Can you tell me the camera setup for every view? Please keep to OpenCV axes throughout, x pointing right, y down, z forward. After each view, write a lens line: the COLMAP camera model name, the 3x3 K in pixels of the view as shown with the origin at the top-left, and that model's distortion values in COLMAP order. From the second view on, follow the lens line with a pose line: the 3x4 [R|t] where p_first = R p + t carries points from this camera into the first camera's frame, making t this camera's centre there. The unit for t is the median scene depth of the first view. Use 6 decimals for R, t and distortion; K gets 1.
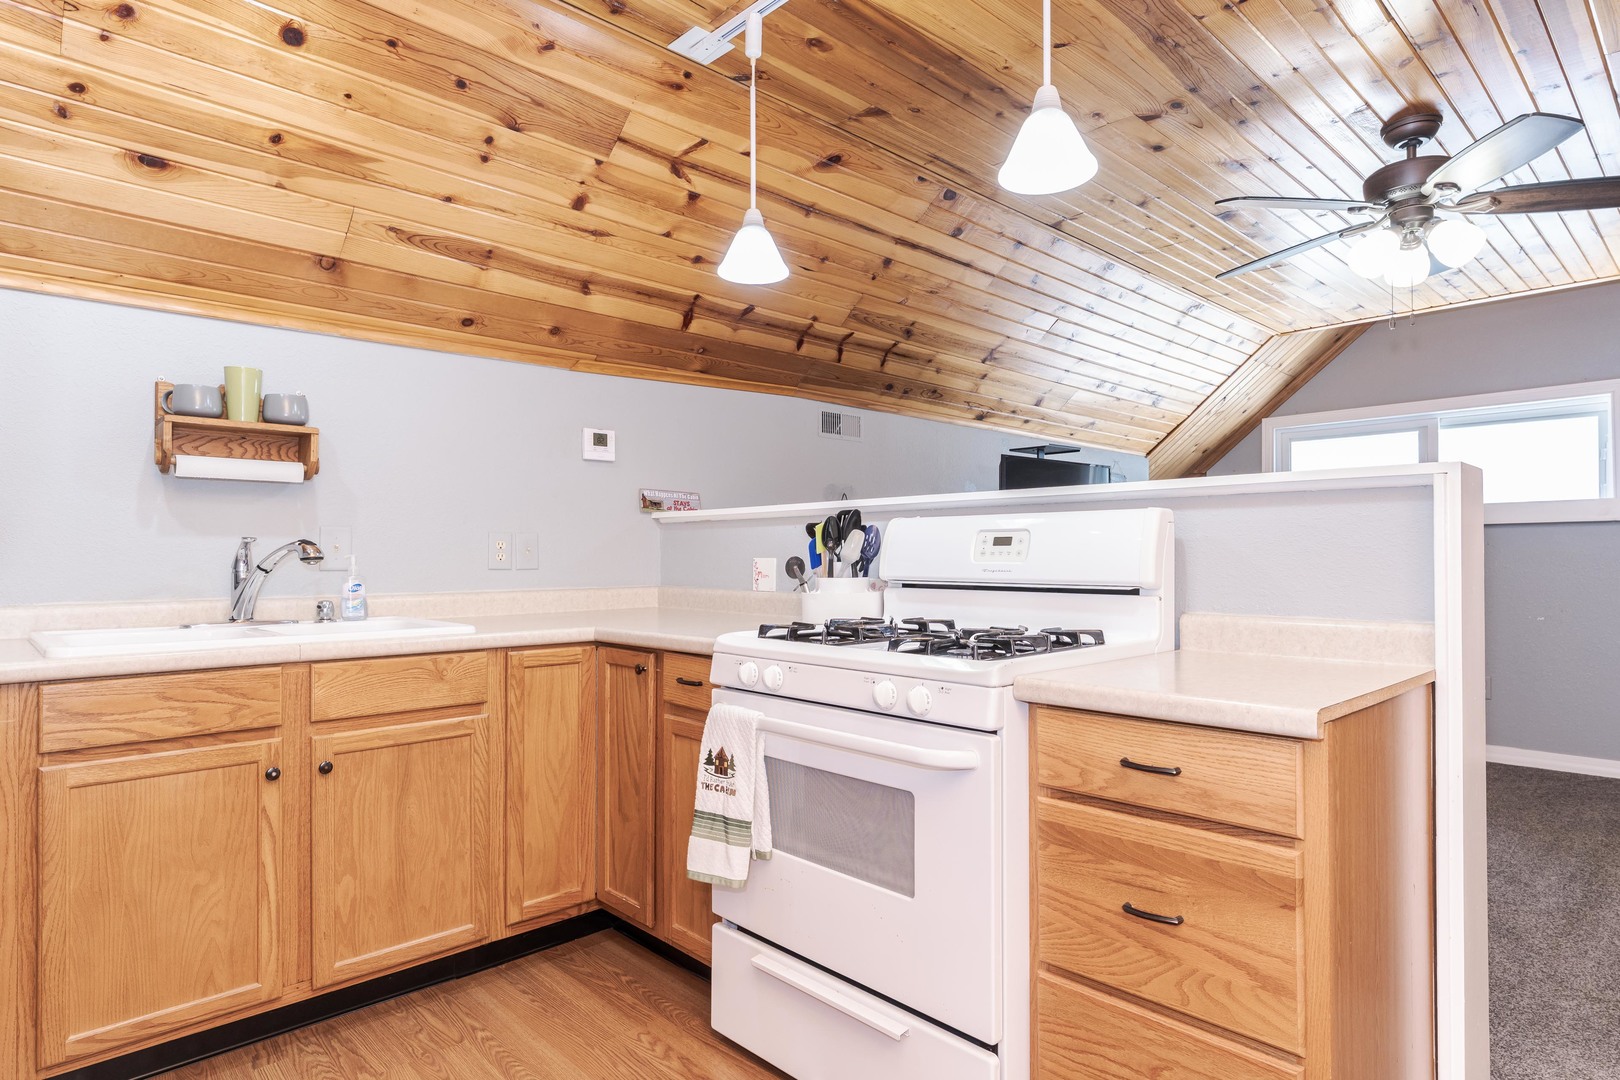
lens RADIAL K [[892.6, 0, 806.5], [0, 892.6, 551.4], [0, 0, 1]] dist [0.005912, -0.000265]
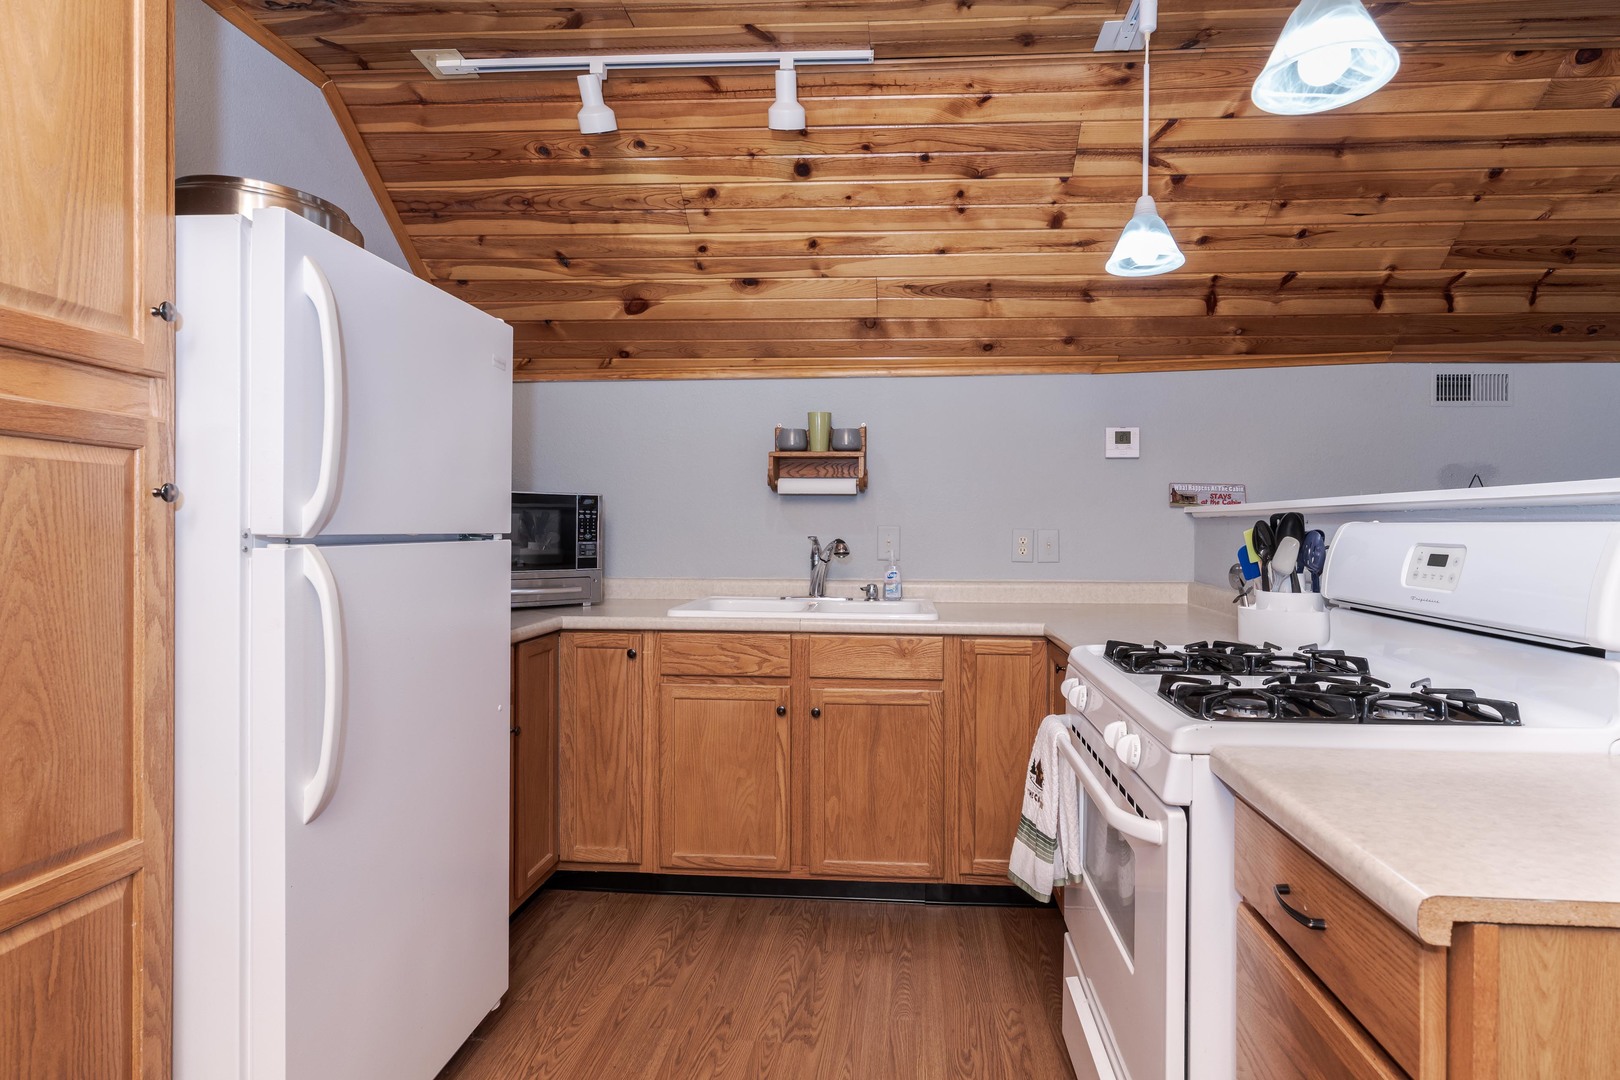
lens RADIAL K [[834.7, 0, 850.2], [0, 834.7, 539.6], [0, 0, 1]] dist [-0.003694, 0.002438]
pose [[0.683854, 0.016591, -0.729430, 0.342077], [-0.002804, 0.999794, 0.020111, -0.035790], [0.729614, -0.011708, 0.683759, 0.157677]]
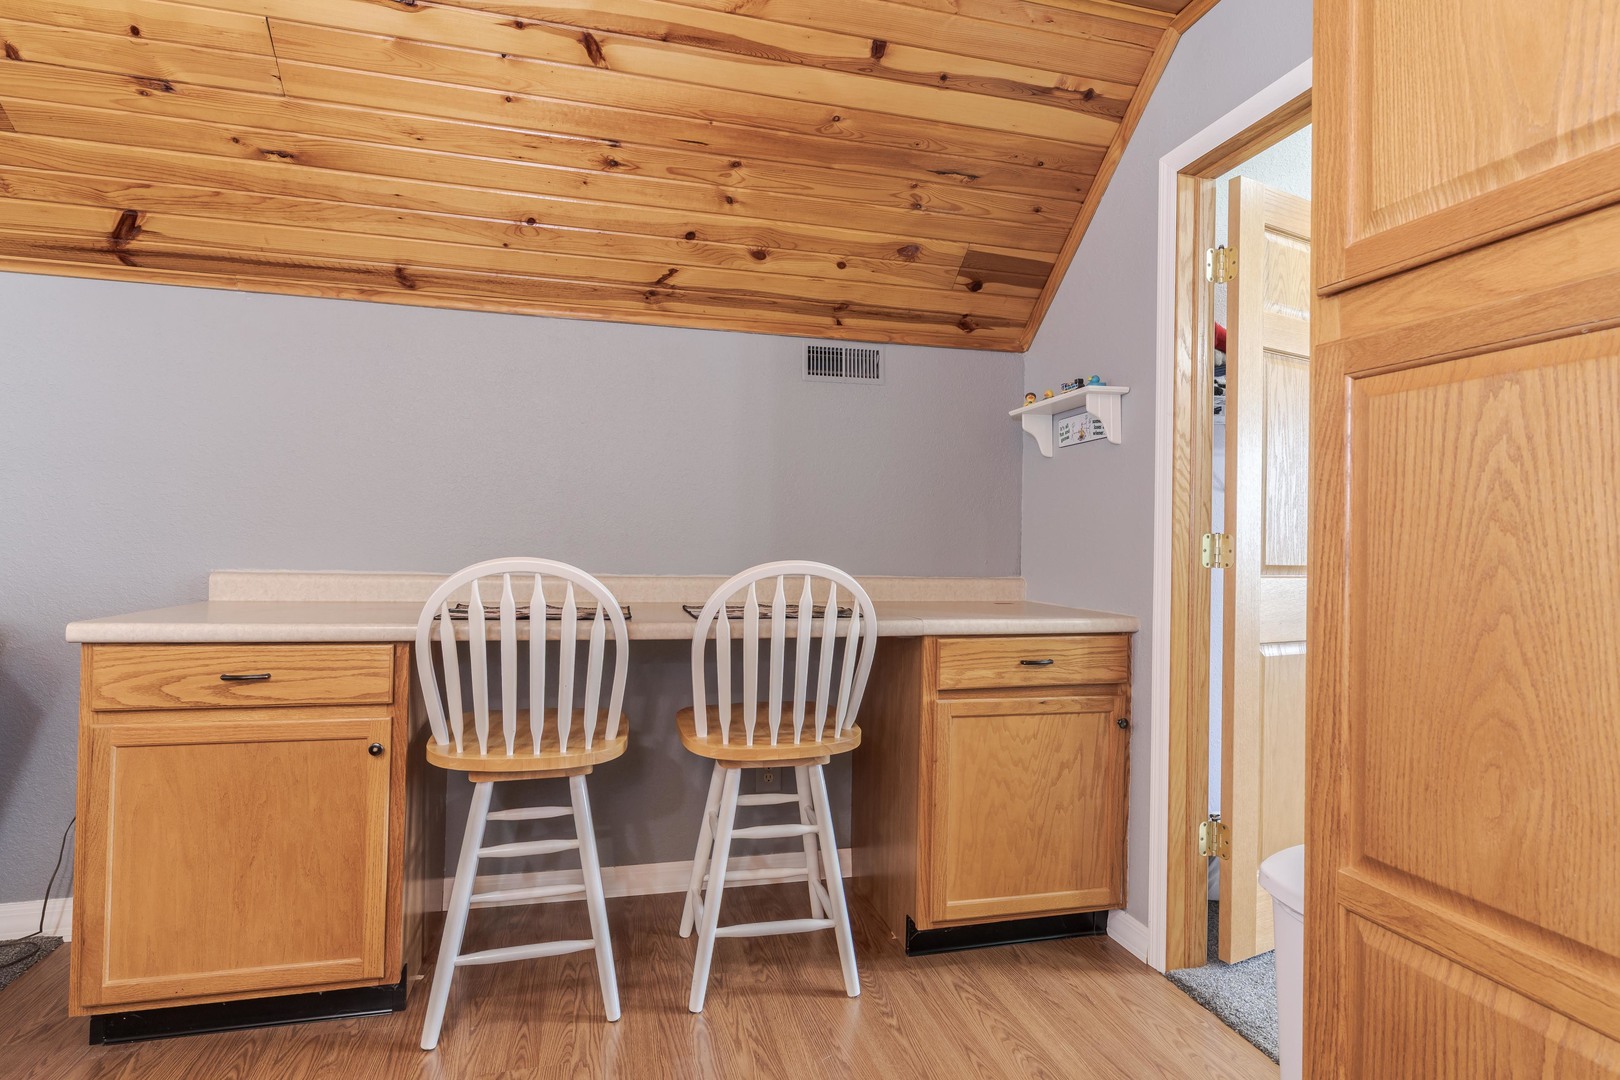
lens RADIAL K [[834.7, 0, 819.3], [0, 834.7, 539.0], [0, 0, 1]] dist [-0.003694, 0.002438]
pose [[-0.874439, -0.011895, 0.484990, -0.162999], [-0.021181, 0.999682, -0.013671, 0.005464], [-0.484673, -0.022227, -0.874413, 0.542805]]
